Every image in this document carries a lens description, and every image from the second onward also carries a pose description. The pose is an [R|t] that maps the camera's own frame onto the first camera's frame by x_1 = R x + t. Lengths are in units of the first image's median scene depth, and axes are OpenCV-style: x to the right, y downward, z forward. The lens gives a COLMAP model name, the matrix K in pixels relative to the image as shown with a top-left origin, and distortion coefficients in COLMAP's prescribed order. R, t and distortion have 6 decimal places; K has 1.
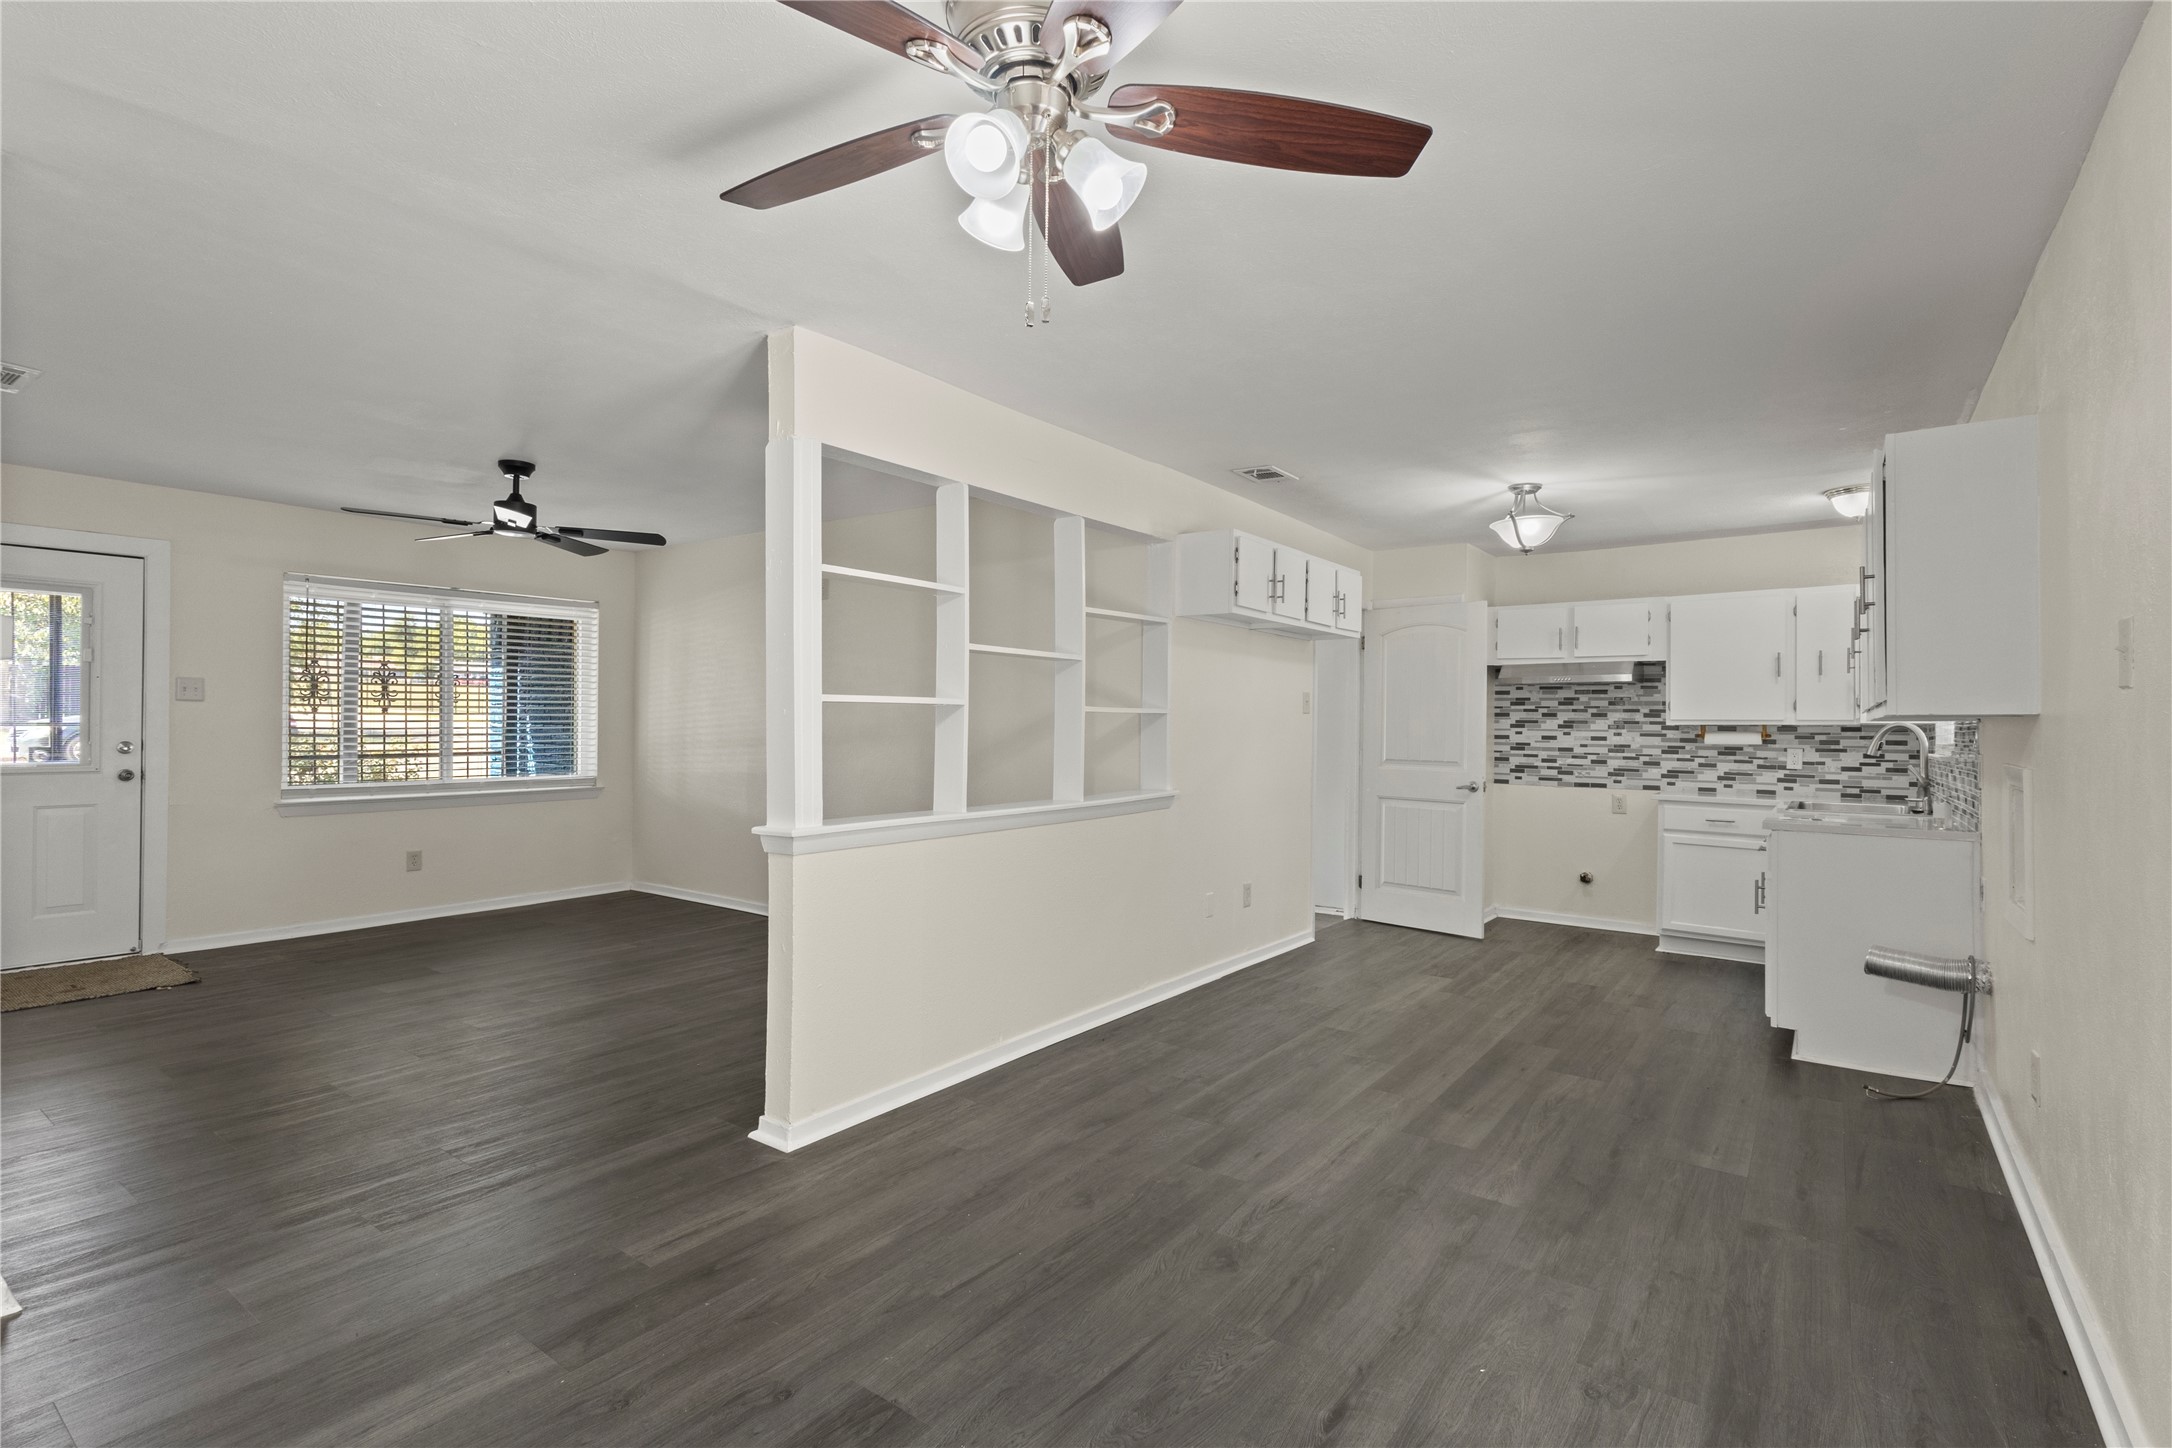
lens RADIAL K [[1022.2, 0, 1067.5], [0, 1022.2, 719.1], [0, 0, 1]] dist [0.003699, 0.000650]
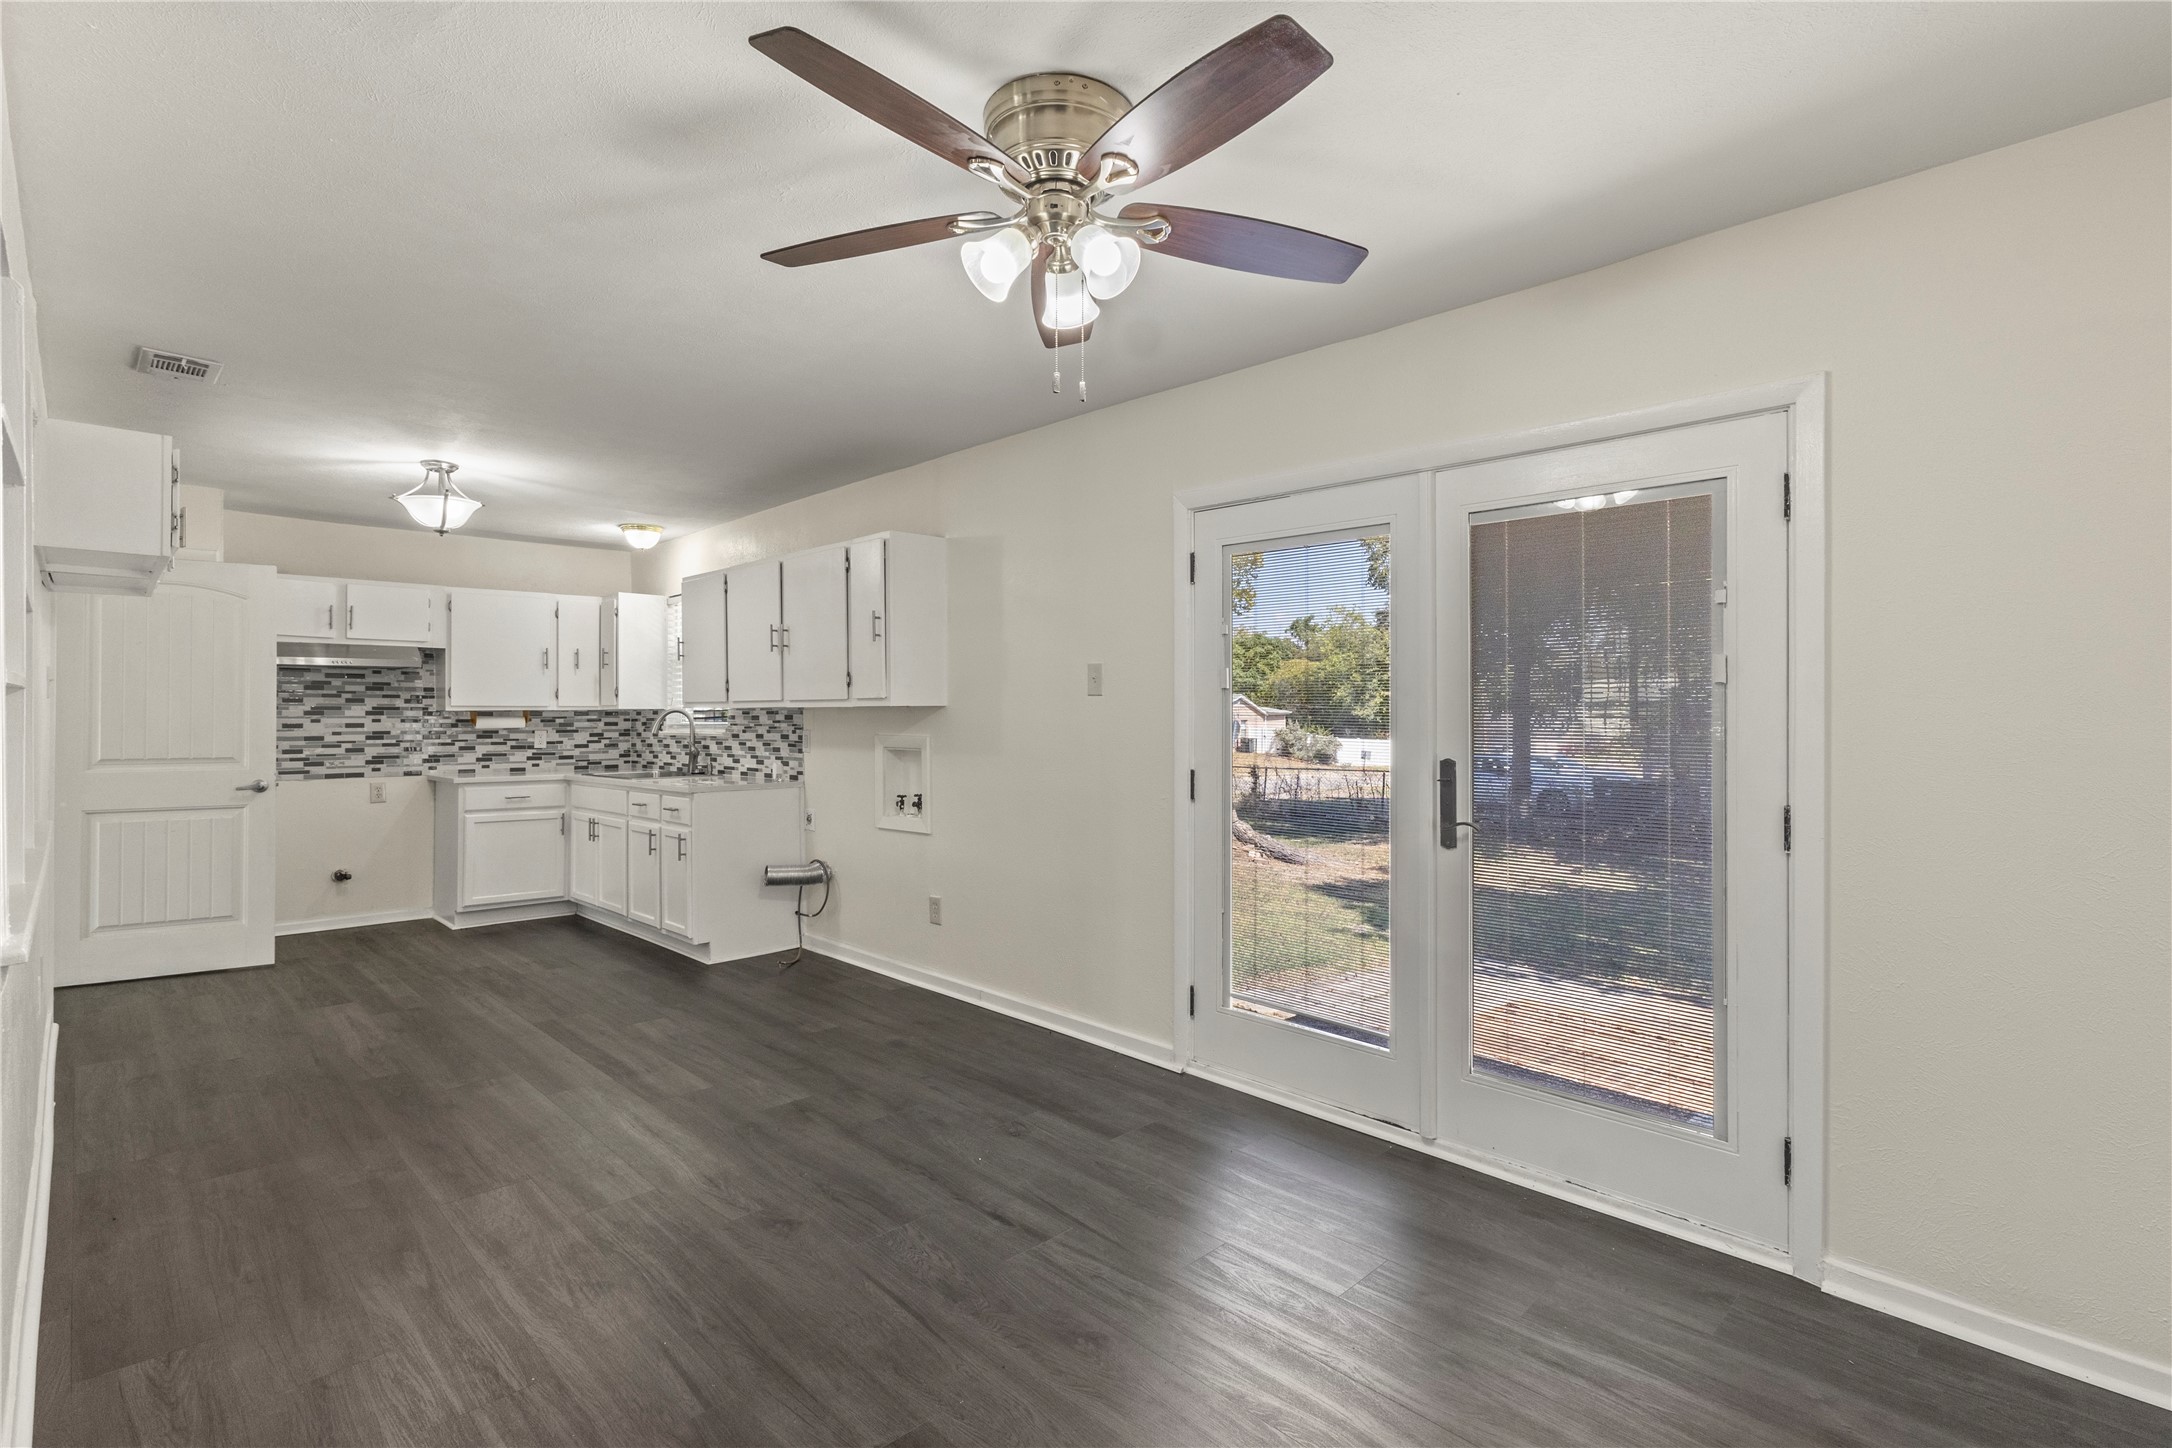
lens RADIAL K [[1022.2, 0, 1075.1], [0, 1022.2, 706.8], [0, 0, 1]] dist [0.003699, 0.000650]
pose [[0.150483, -0.002909, 0.988608, -0.347179], [-0.004018, 0.999986, 0.003554, -0.004661], [-0.988604, -0.004507, 0.150469, 0.223076]]
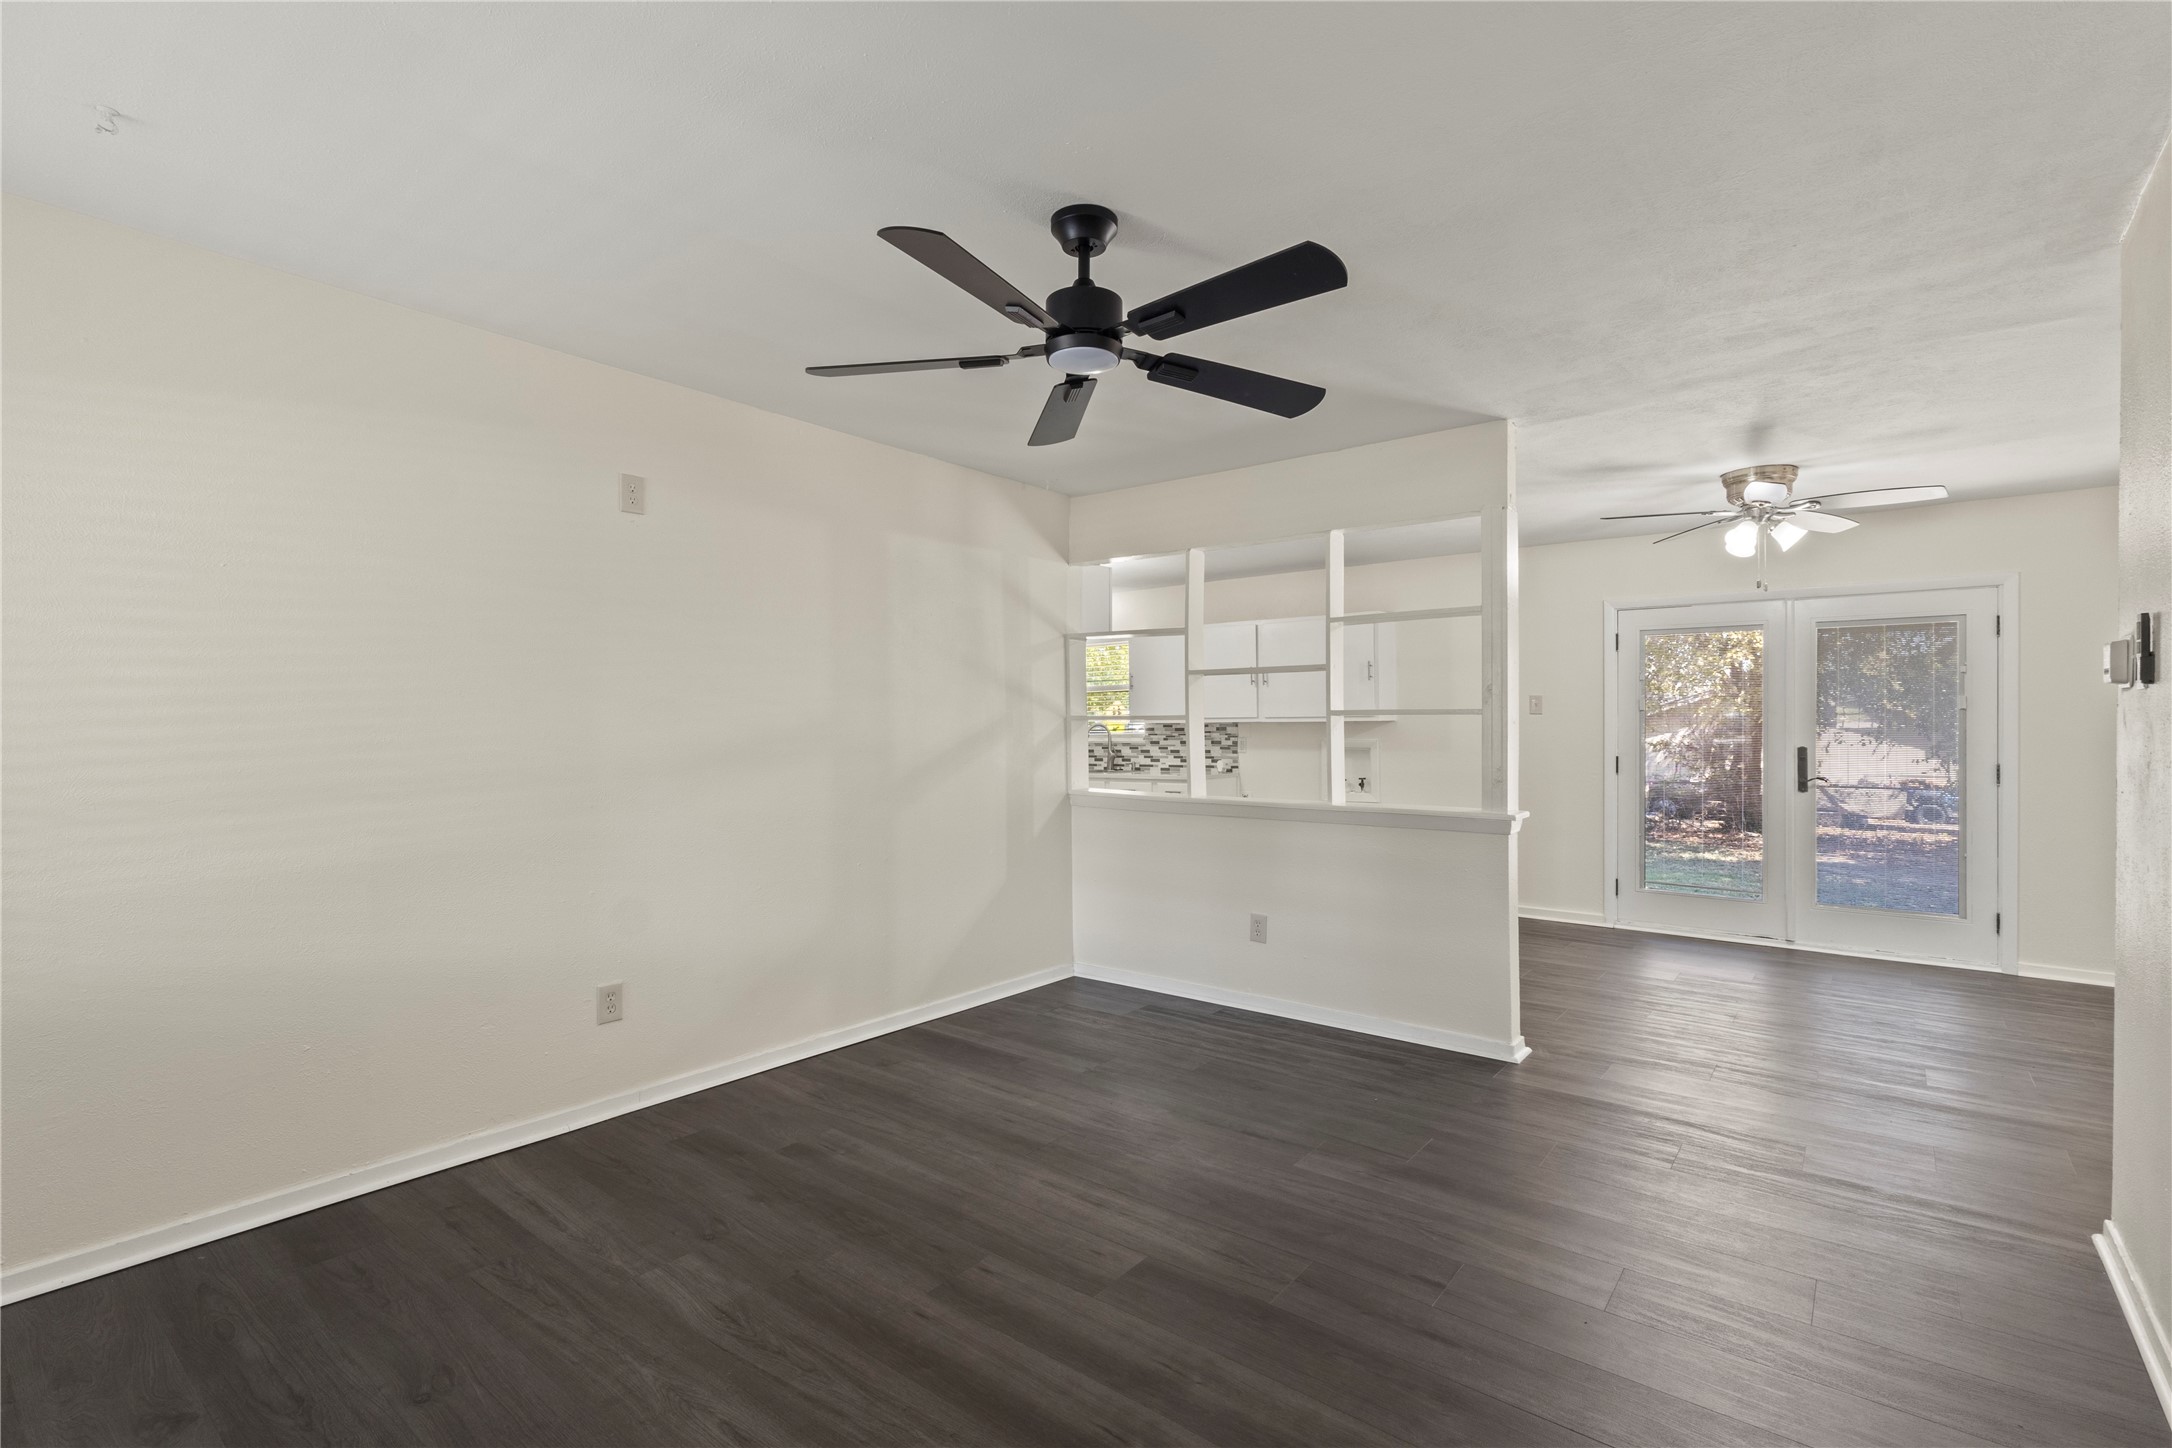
lens RADIAL K [[1022.2, 0, 1075.9], [0, 1022.2, 733.5], [0, 0, 1]] dist [0.003699, 0.000650]
pose [[0.026674, -0.021888, 0.999405, -0.832180], [0.003683, 0.999756, 0.021797, -0.014985], [-0.999637, 0.003099, 0.026748, 0.795184]]
